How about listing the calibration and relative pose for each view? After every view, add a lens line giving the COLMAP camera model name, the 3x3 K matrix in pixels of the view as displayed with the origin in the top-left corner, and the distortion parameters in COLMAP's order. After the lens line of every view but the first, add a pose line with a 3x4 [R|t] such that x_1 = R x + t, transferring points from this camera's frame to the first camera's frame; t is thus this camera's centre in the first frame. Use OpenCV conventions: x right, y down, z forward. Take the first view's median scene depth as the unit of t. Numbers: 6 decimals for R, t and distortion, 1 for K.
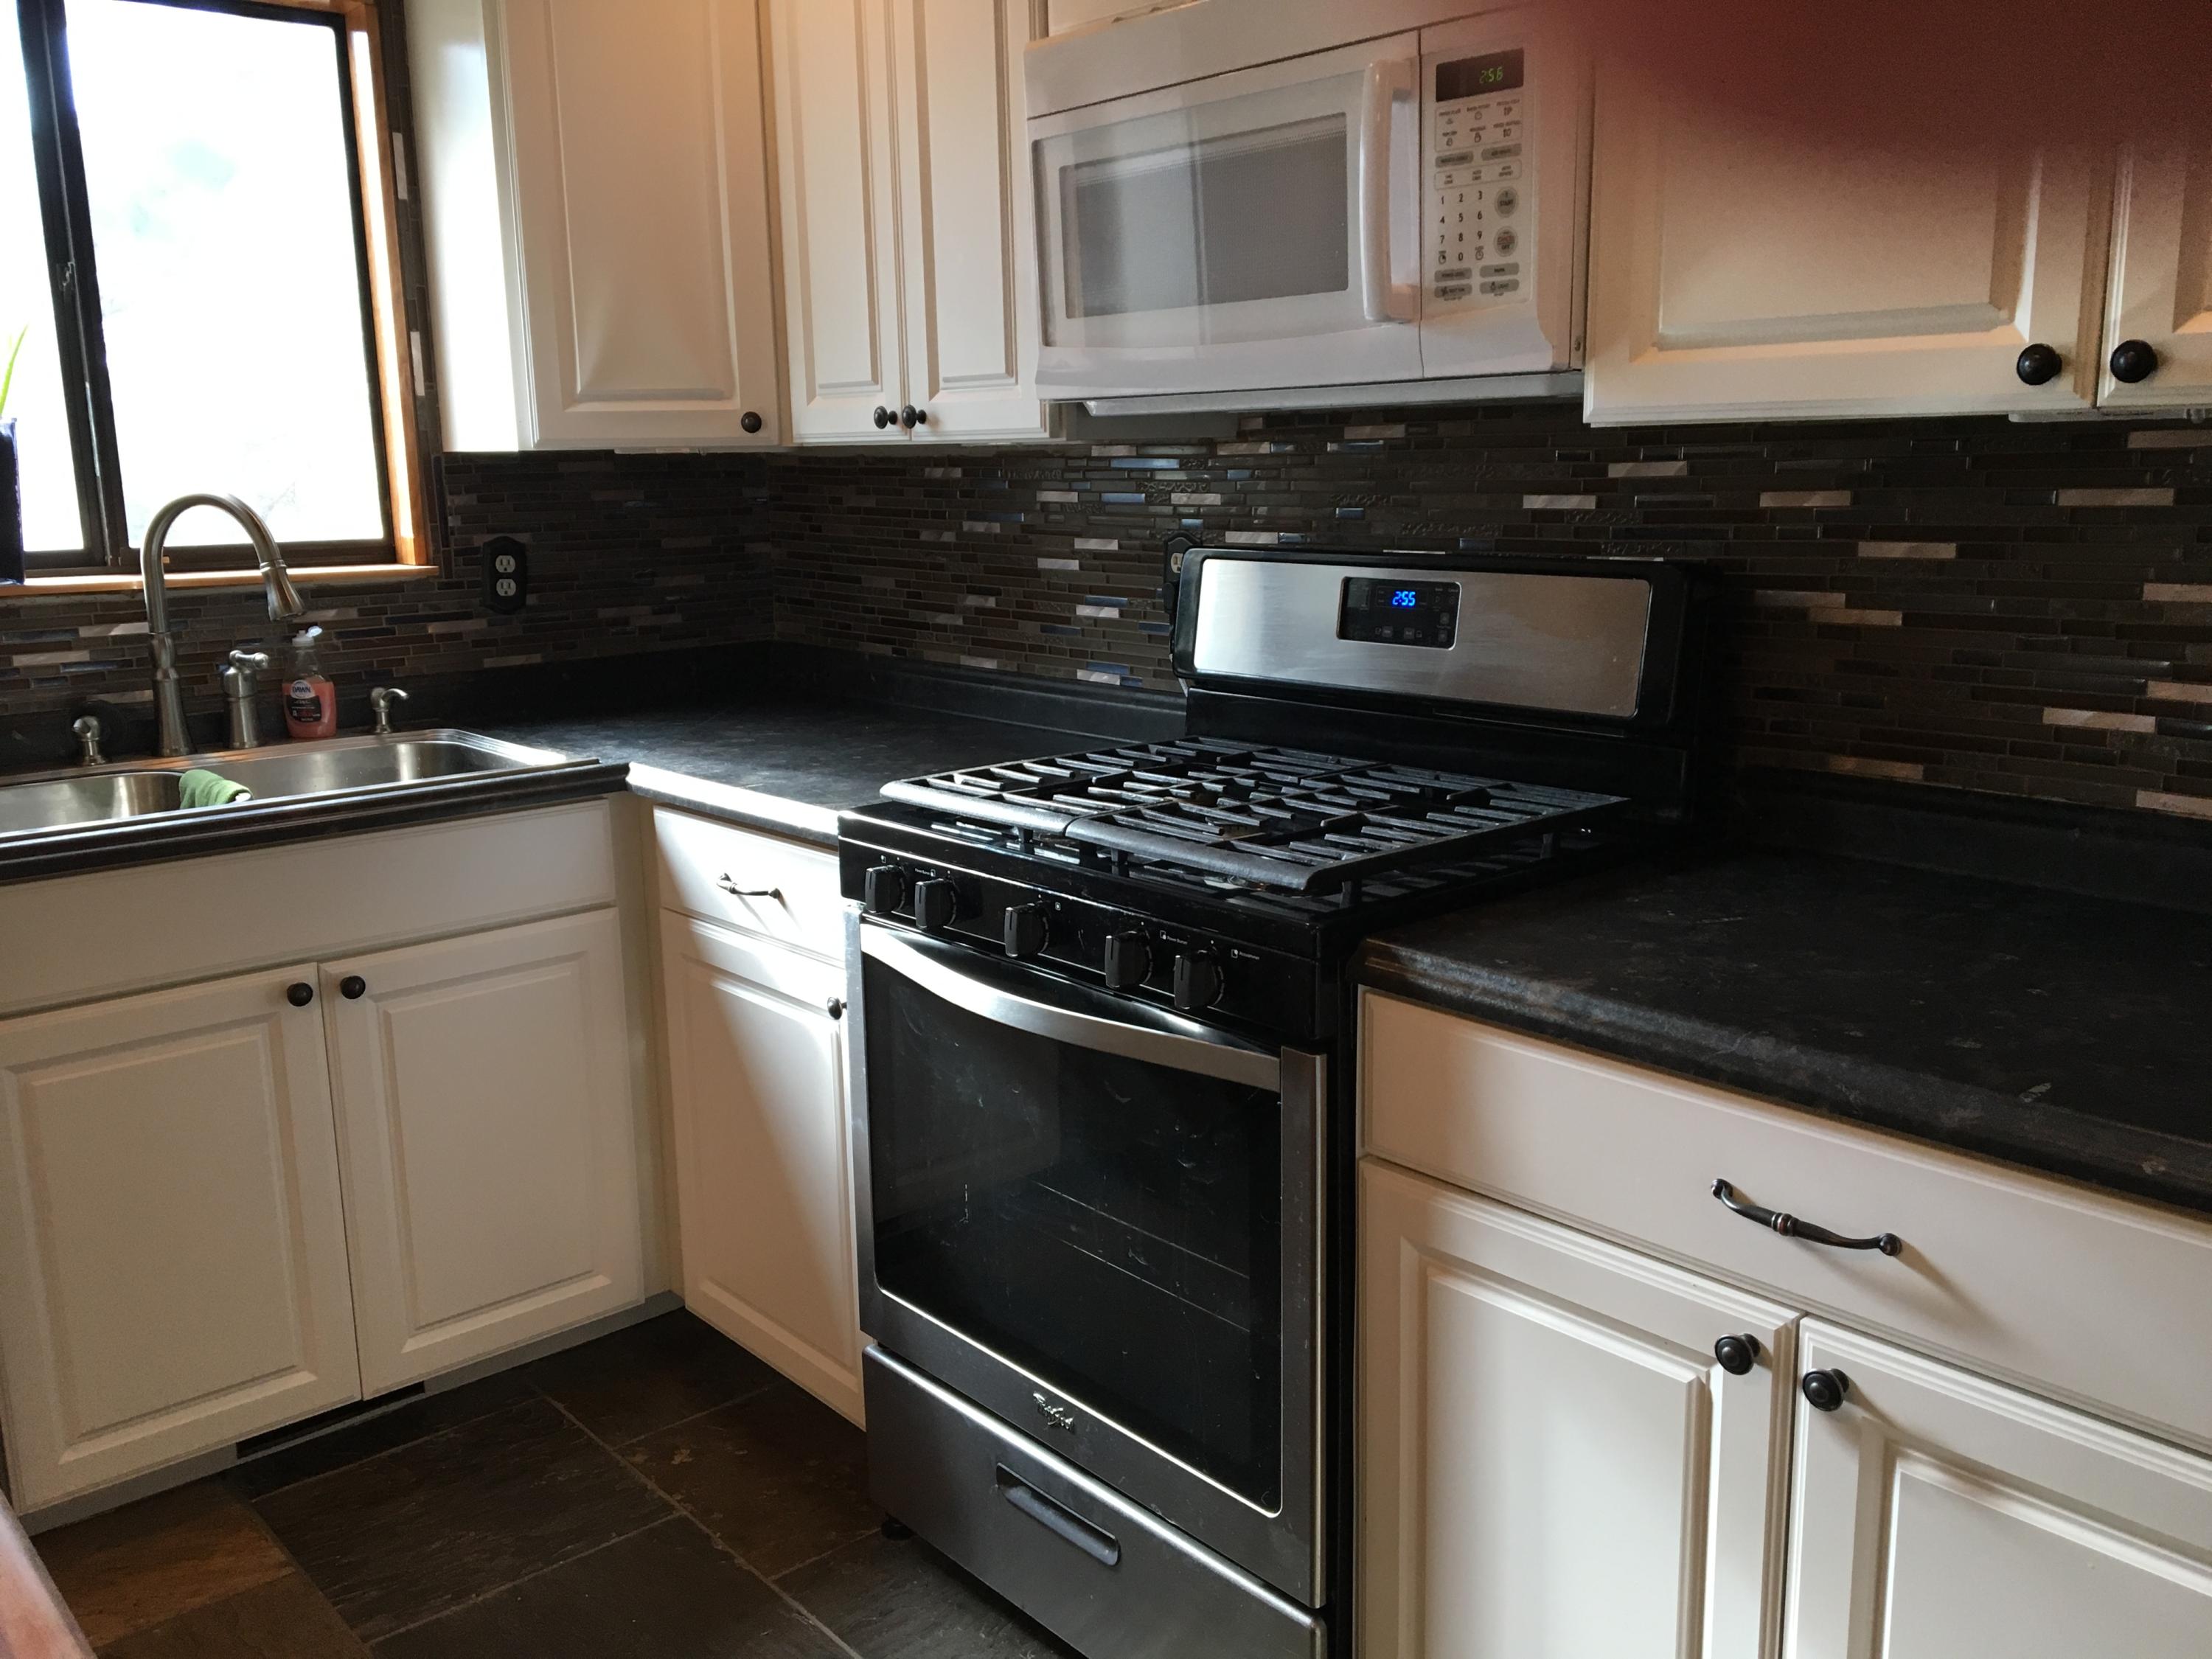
lens RADIAL K [[1856.4, 0, 1095.4], [0, 1856.4, 825.7], [0, 0, 1]] dist [0.091321, -0.138006]
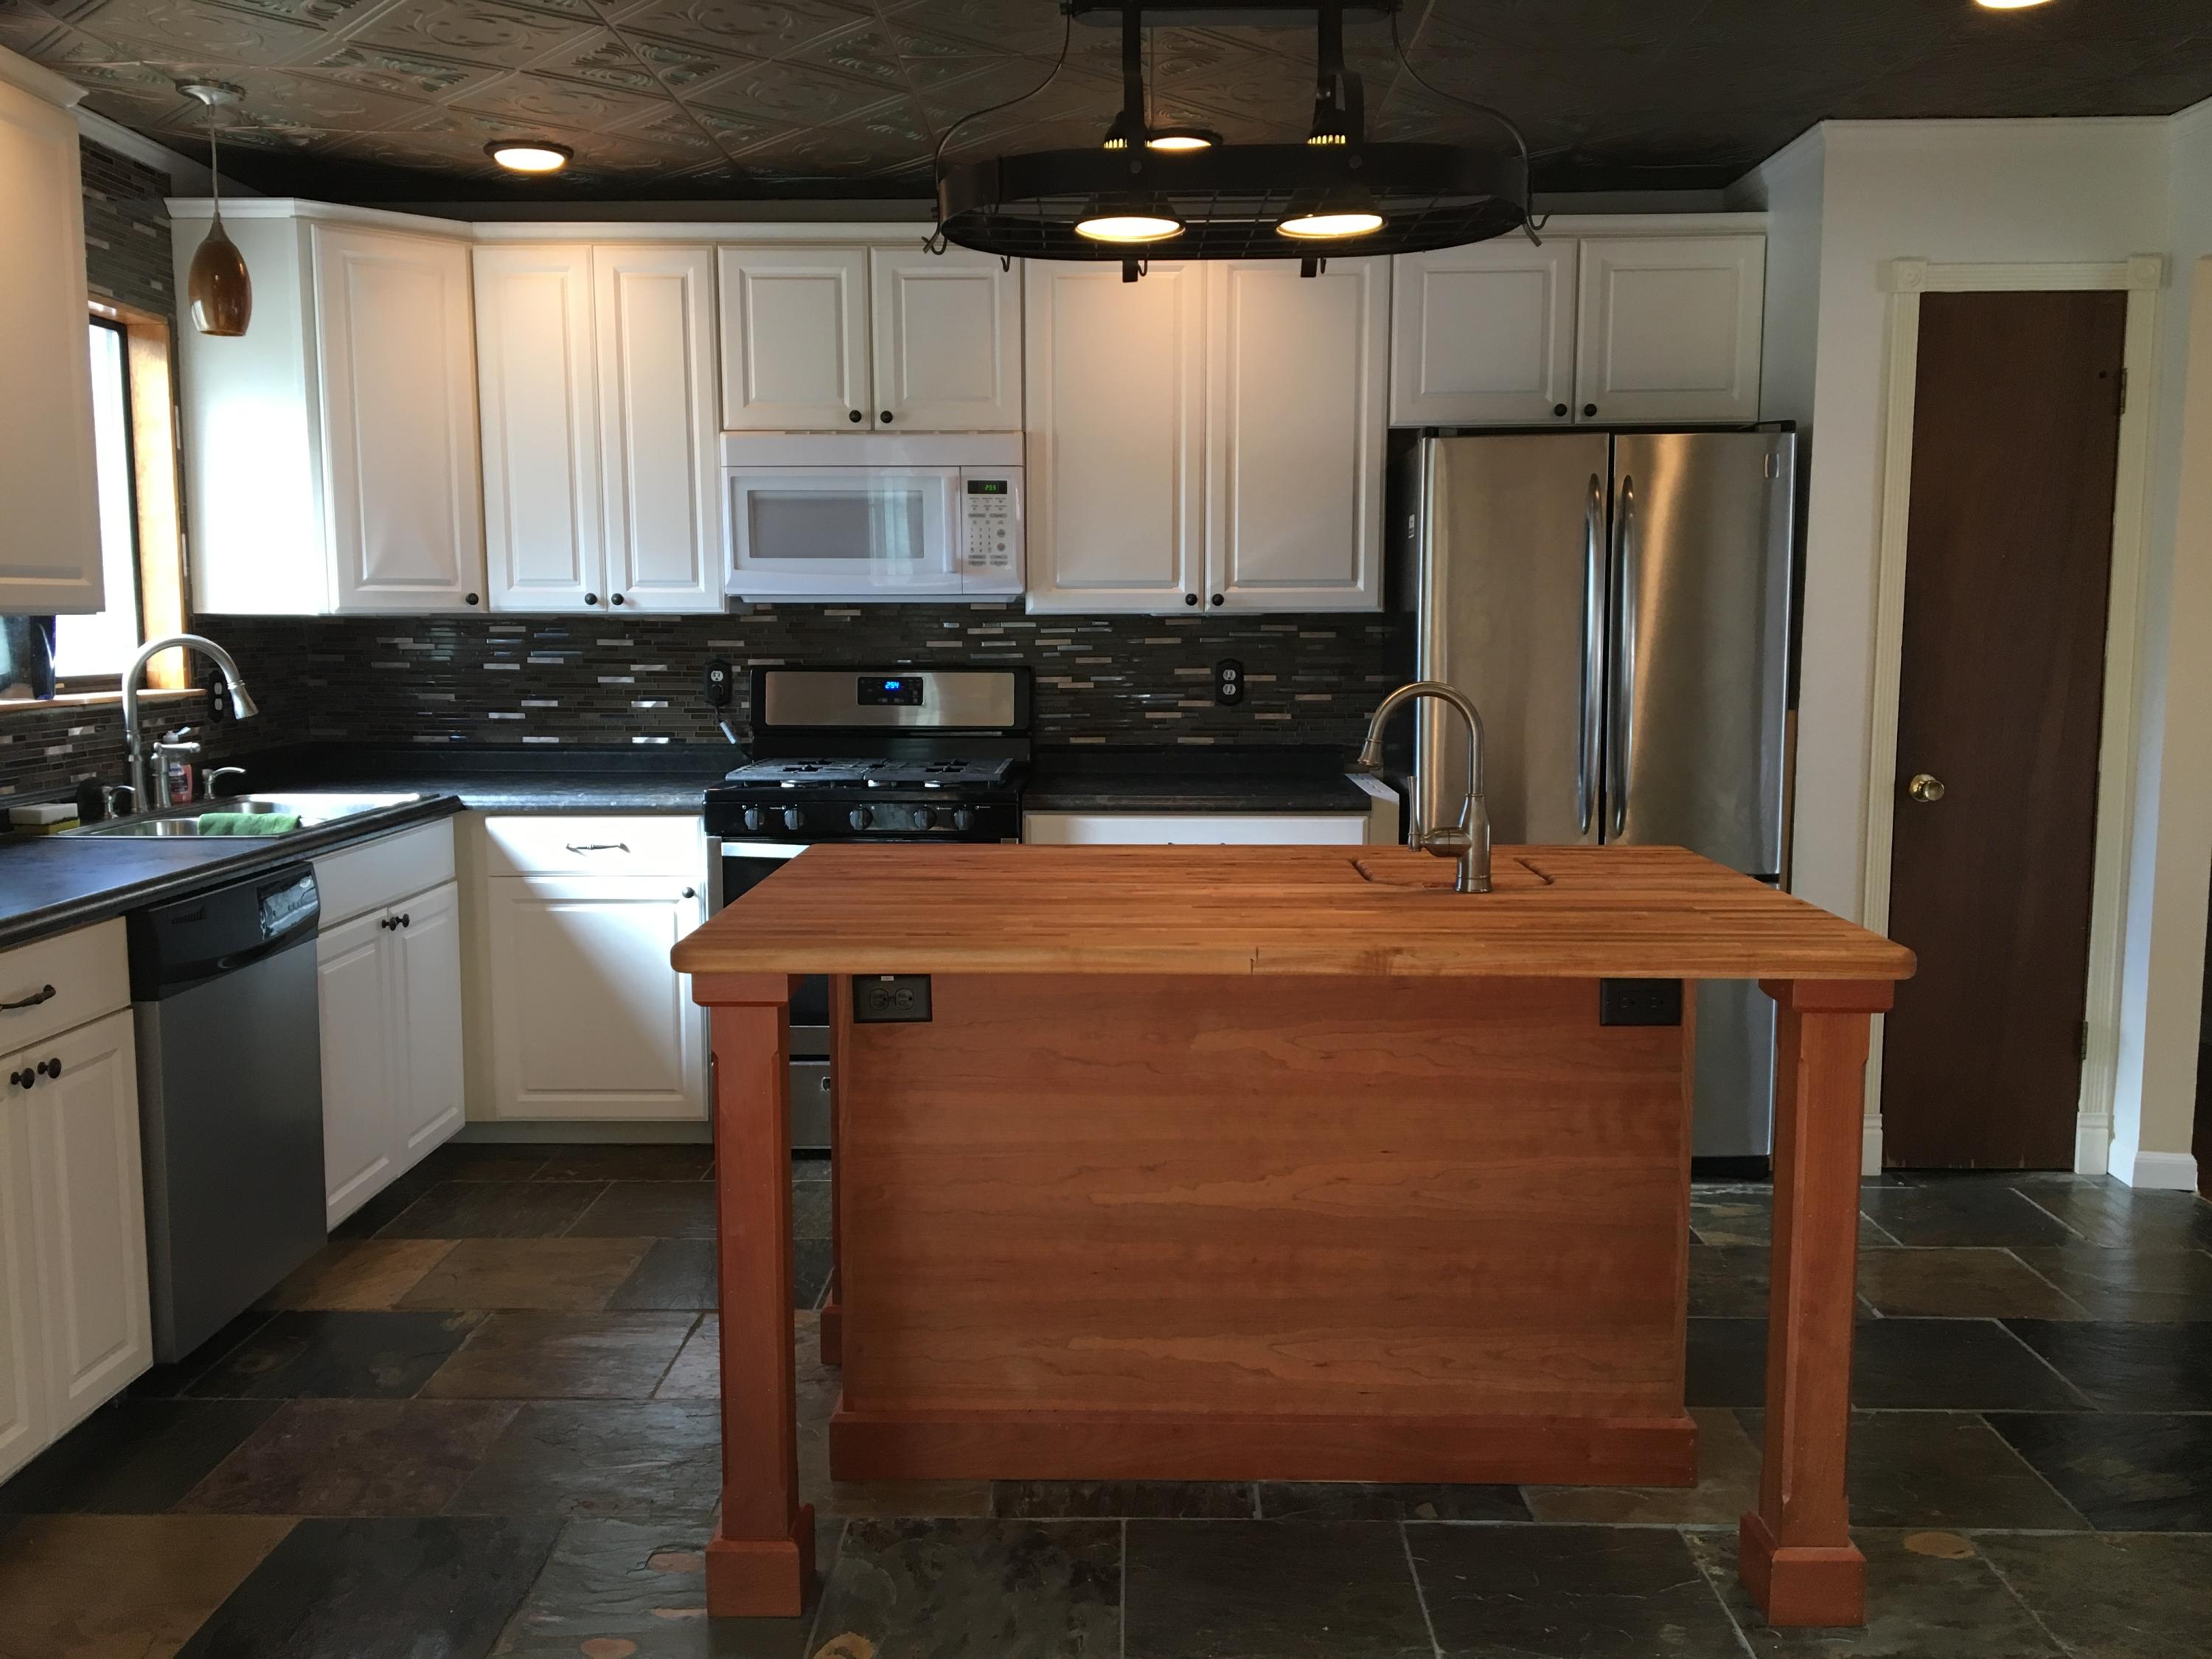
lens RADIAL K [[1856.4, 0, 1095.4], [0, 1856.4, 825.7], [0, 0, 1]] dist [0.091321, -0.138006]
pose [[0.672393, -0.068115, 0.737053, -1.316361], [0.136251, 0.990131, -0.032795, 0.152317], [-0.727546, 0.122476, 0.675038, -0.675738]]
